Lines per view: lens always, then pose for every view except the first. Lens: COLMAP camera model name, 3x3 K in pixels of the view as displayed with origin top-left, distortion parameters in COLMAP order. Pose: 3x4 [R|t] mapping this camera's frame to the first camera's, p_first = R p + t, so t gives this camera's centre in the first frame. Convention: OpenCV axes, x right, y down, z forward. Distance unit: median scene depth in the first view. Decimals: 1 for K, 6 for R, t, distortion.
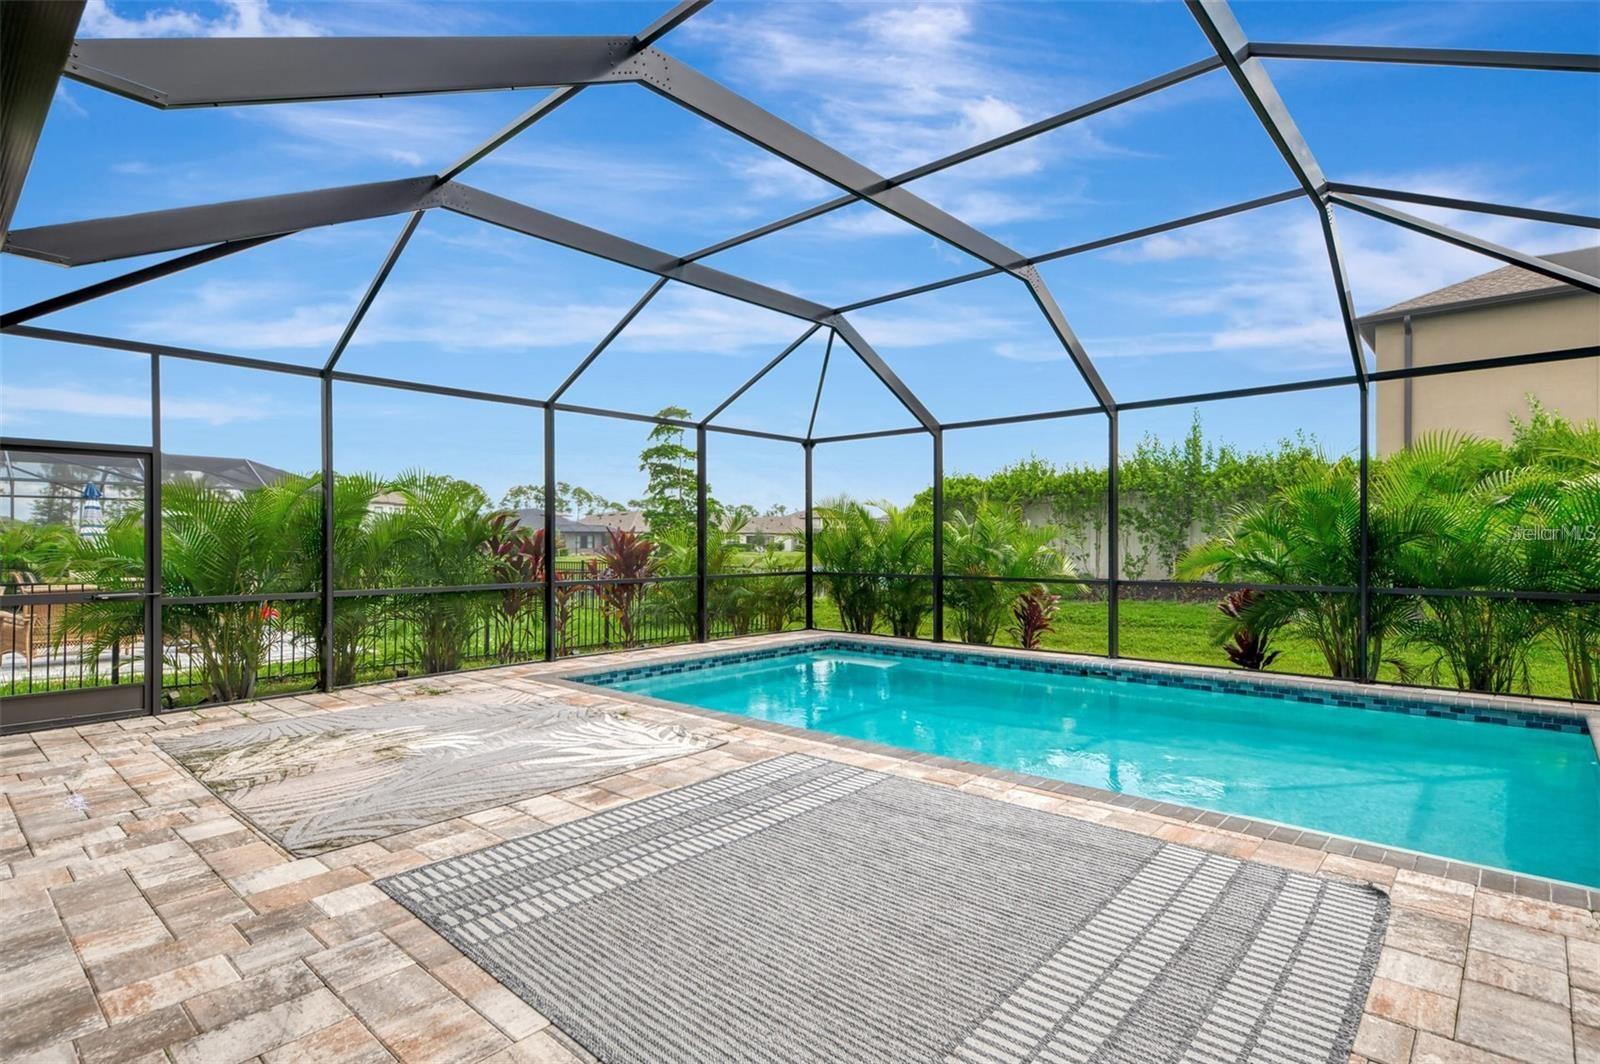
lens RADIAL K [[799.0, 0, 800.0], [0, 799.0, 532.0], [0, 0, 1]] dist [0.000527, -0.000683]
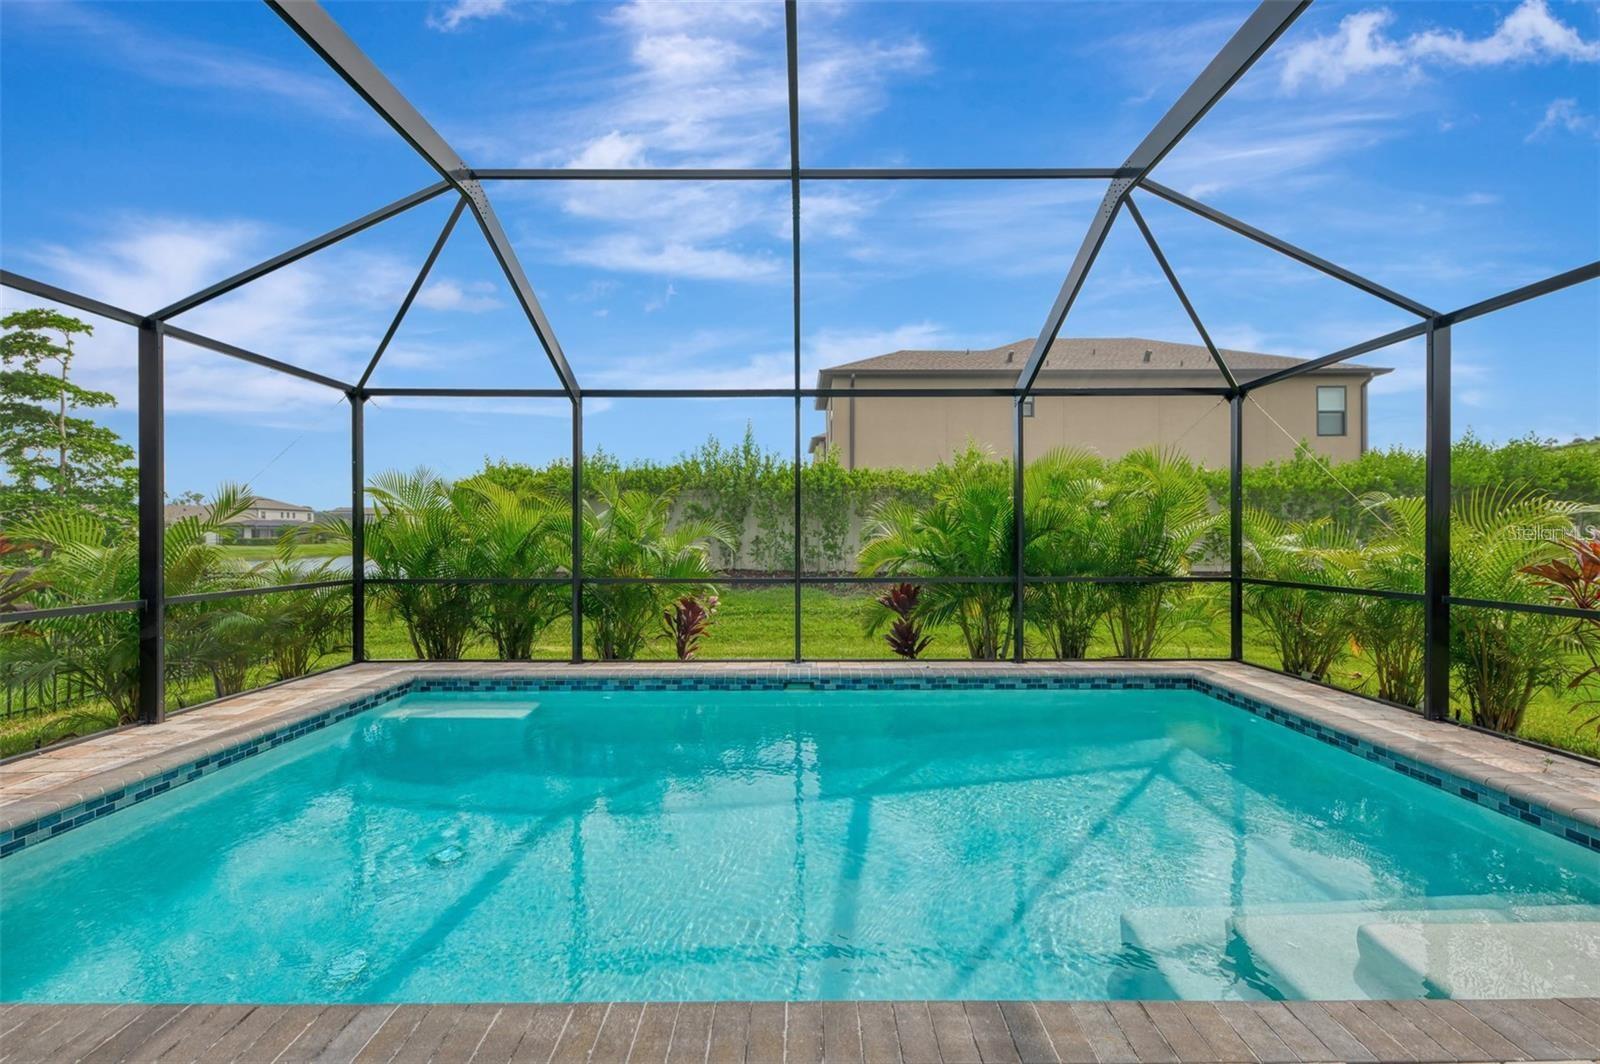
lens RADIAL K [[631.6, 0, 800.0], [0, 631.6, 532.0], [0, 0, 1]] dist [-0.000154, -0.000199]
pose [[0.738500, 0.002201, 0.674250, -0.086890], [-0.009042, 0.999937, 0.006639, 0.001499], [-0.674193, -0.010999, 0.738474, 0.387844]]
